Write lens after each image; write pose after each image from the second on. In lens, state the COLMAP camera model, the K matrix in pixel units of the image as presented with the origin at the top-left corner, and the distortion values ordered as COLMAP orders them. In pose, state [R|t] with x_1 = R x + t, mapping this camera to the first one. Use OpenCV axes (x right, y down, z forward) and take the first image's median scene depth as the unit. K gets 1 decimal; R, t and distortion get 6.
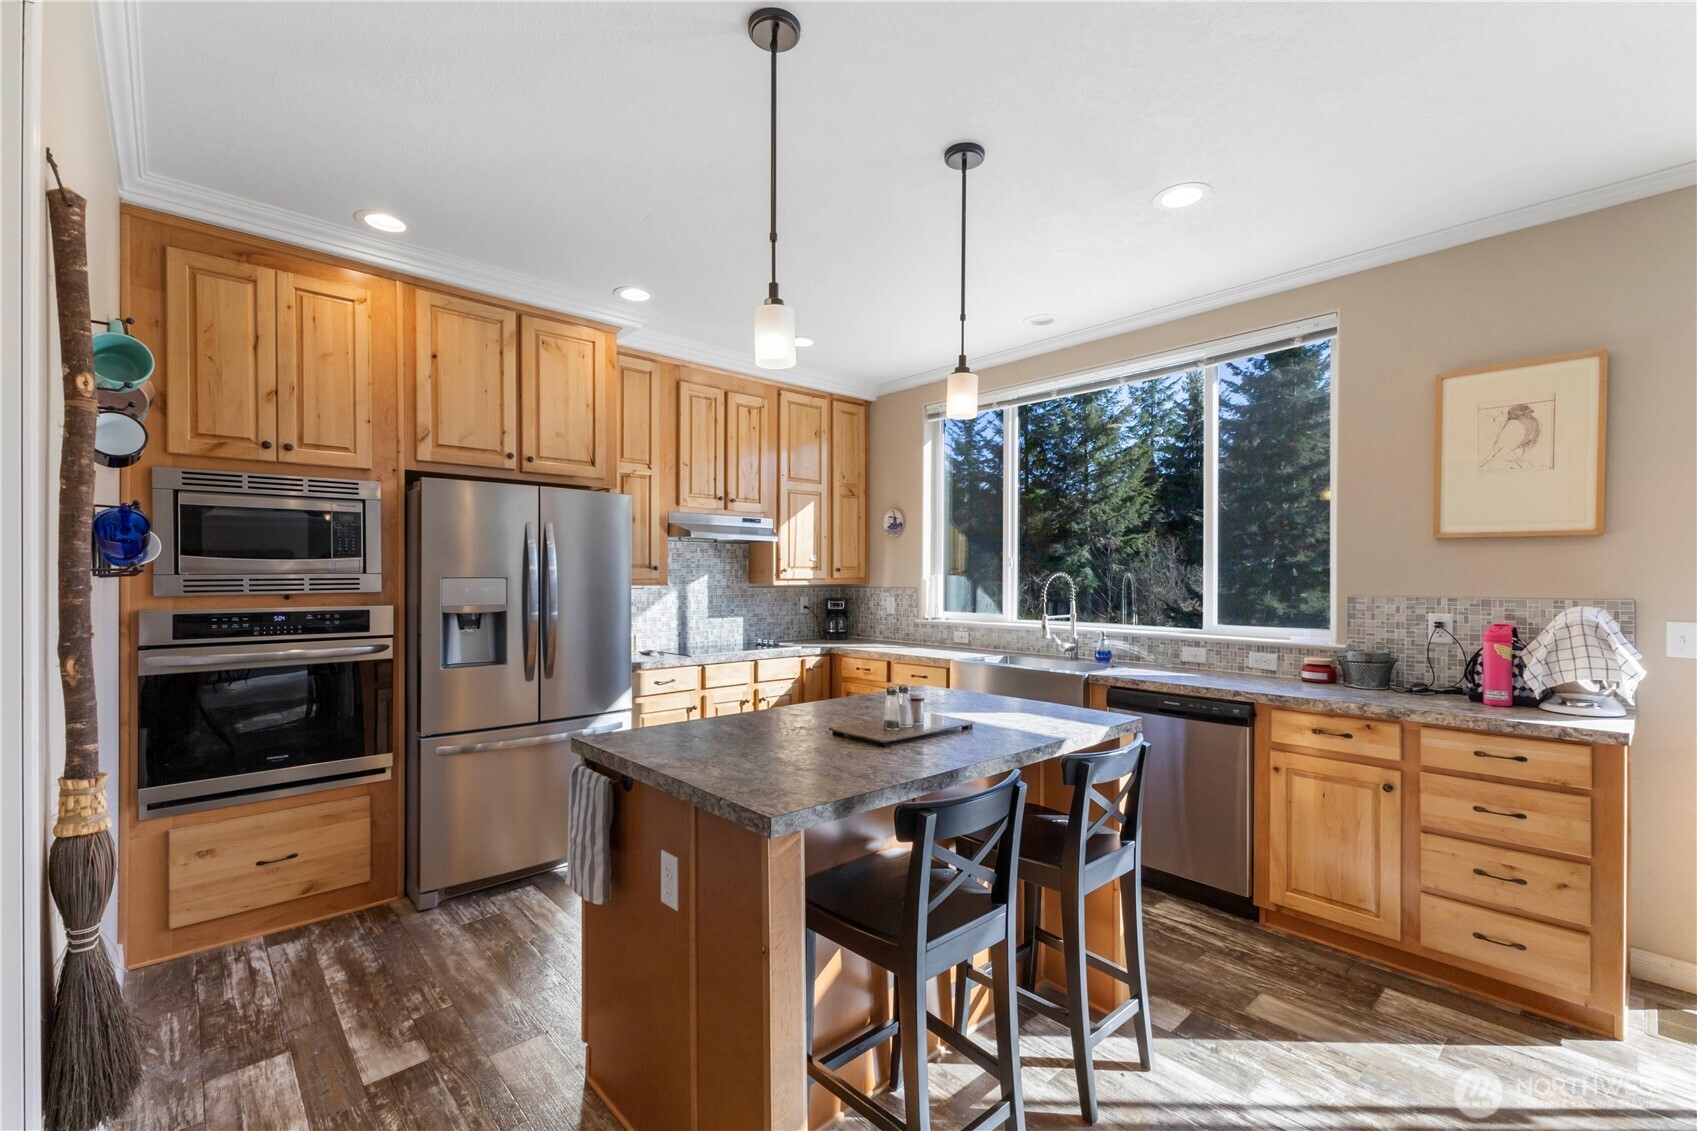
lens RADIAL K [[734.2, 0, 850.3], [0, 734.2, 574.2], [0, 0, 1]] dist [0.014397, -0.005180]
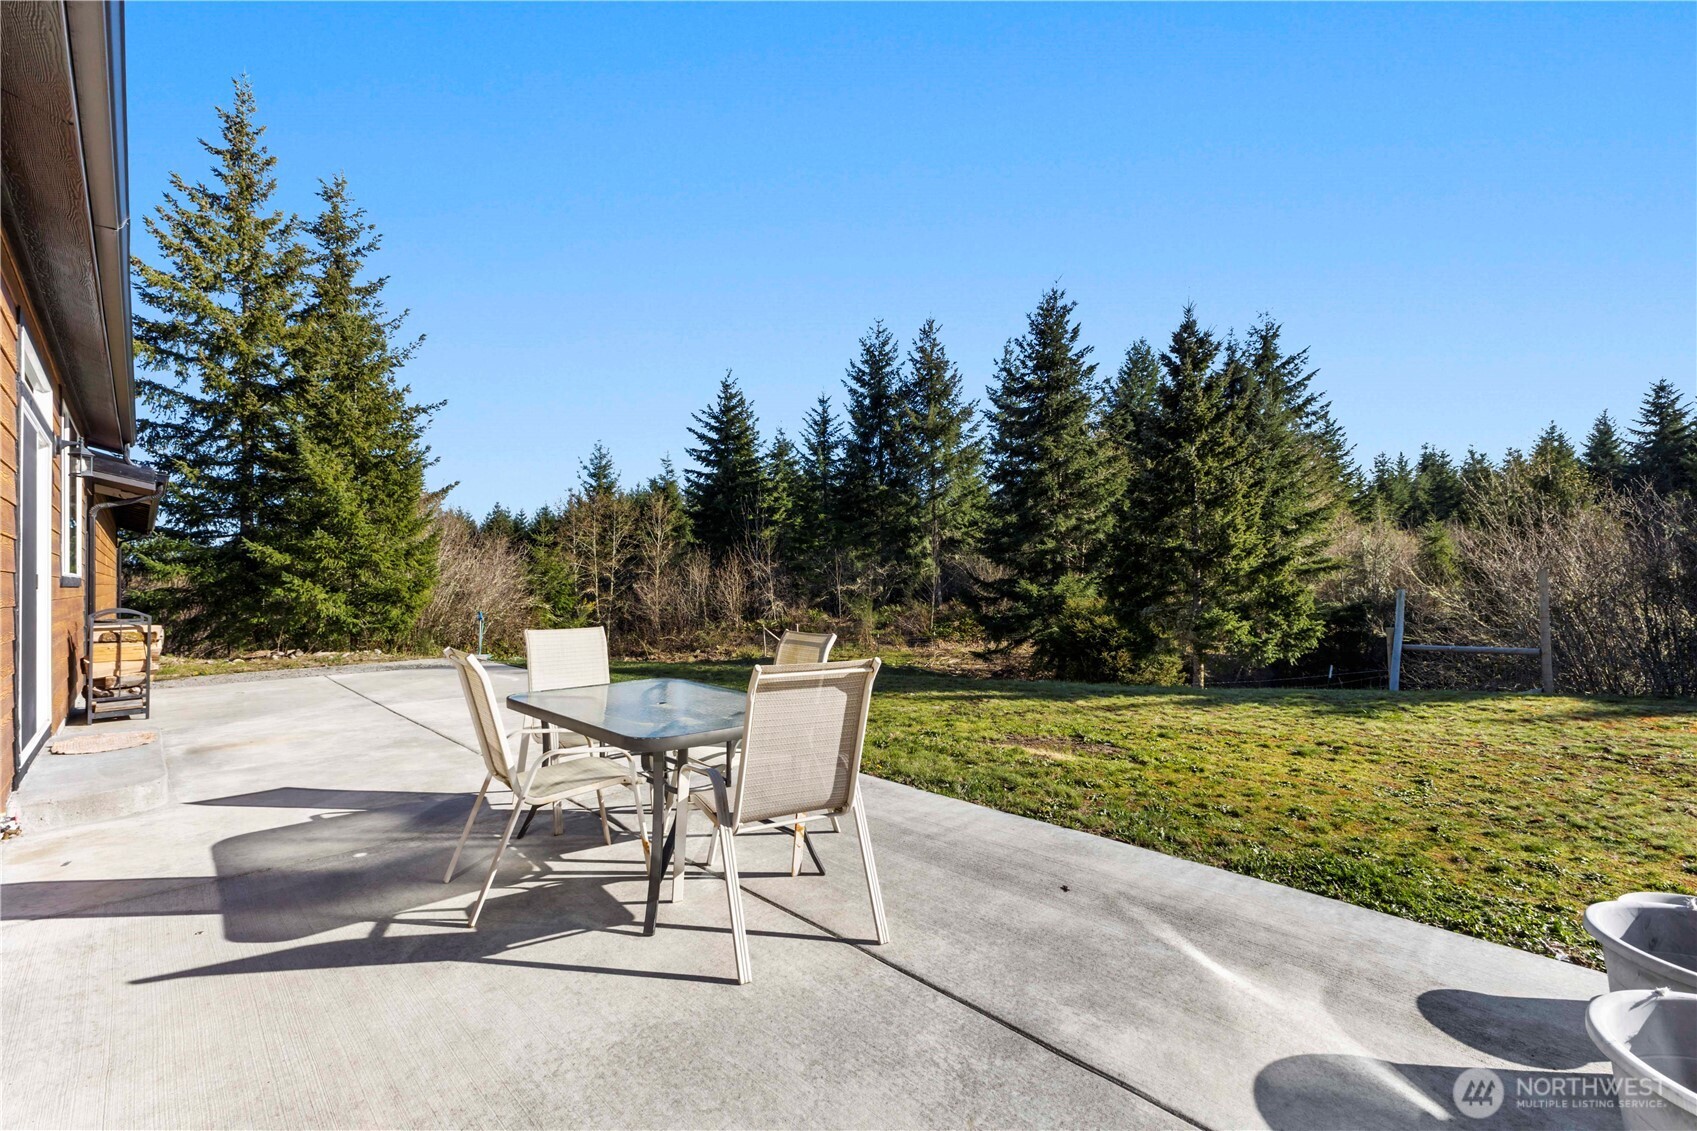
lens RADIAL K [[734.2, 0, 847.2], [0, 734.2, 570.1], [0, 0, 1]] dist [0.014397, -0.005180]
pose [[0.999532, -0.015818, 0.026188, 2.275627], [0.015910, 0.999868, -0.003298, 0.119054], [-0.026132, 0.003713, 0.999652, -0.857449]]
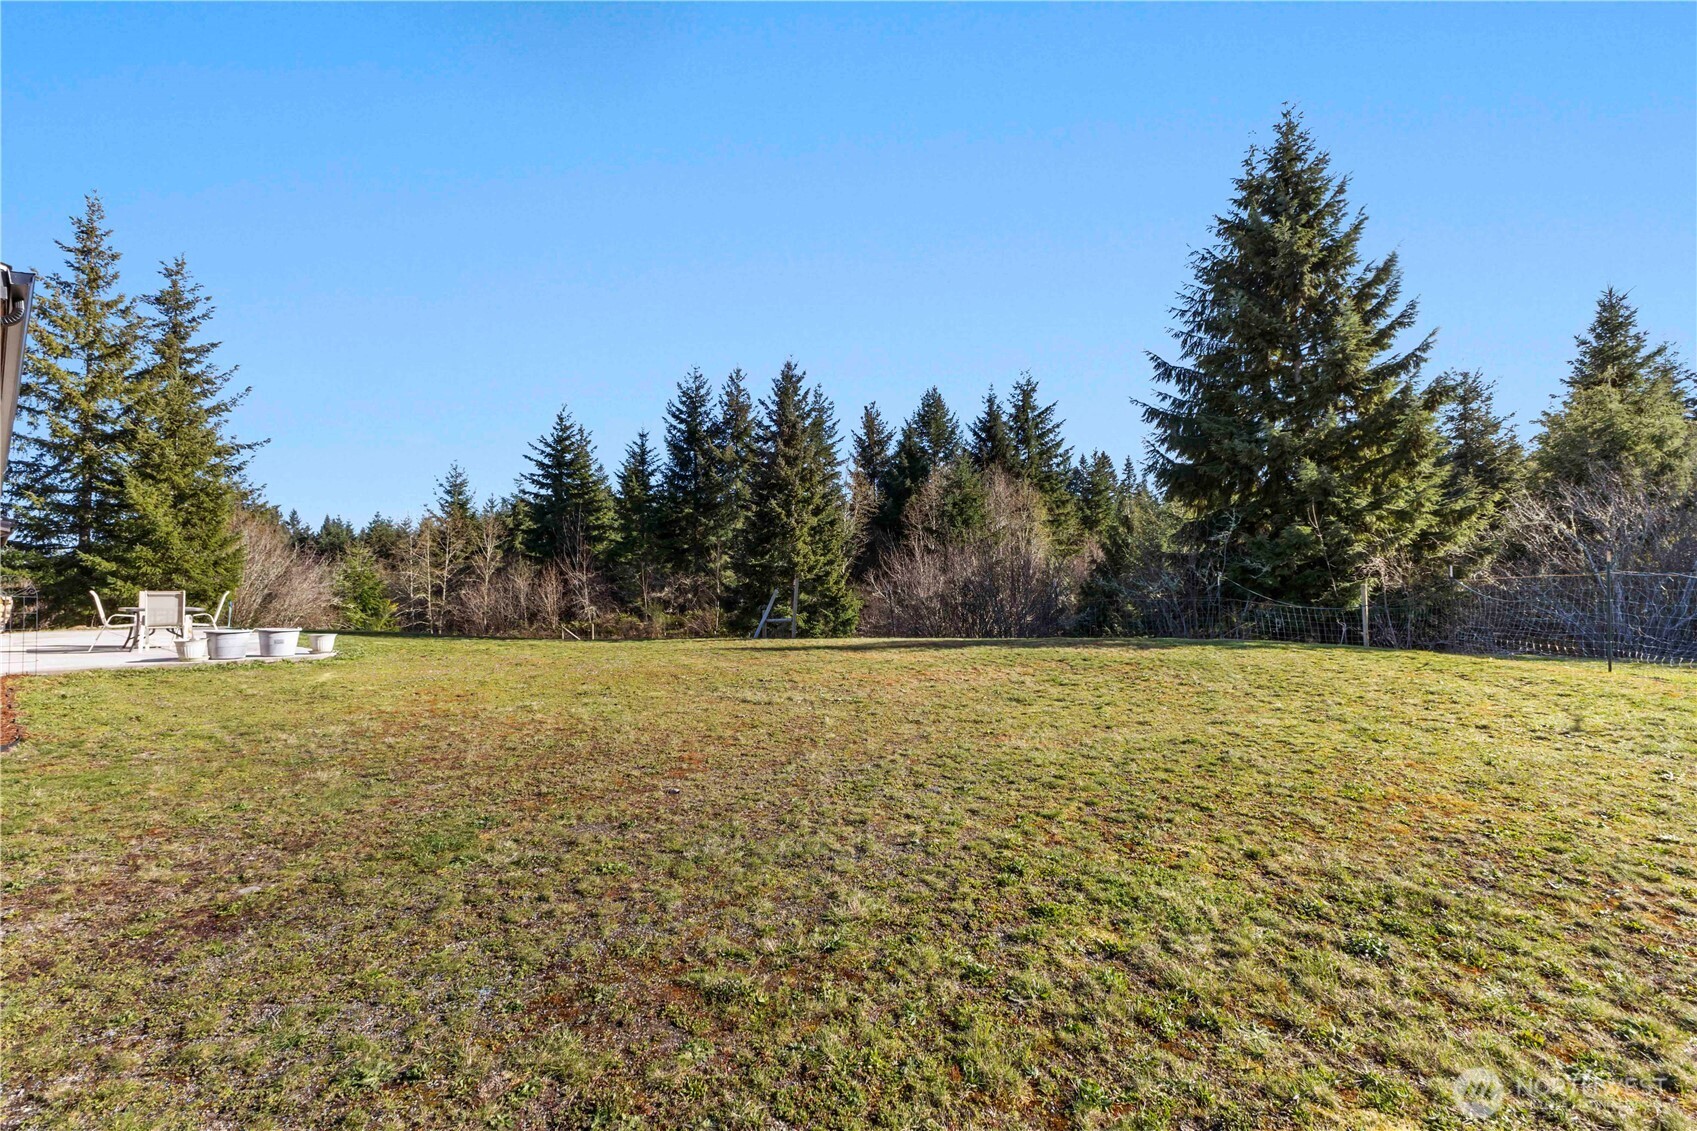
lens RADIAL K [[734.2, 0, 841.8], [0, 734.2, 565.6], [0, 0, 1]] dist [0.014397, -0.005180]
pose [[0.992469, -0.005140, 0.122386, 4.723538], [0.008335, 0.999637, -0.025609, 0.199150], [-0.122210, 0.026437, 0.992152, -3.659700]]
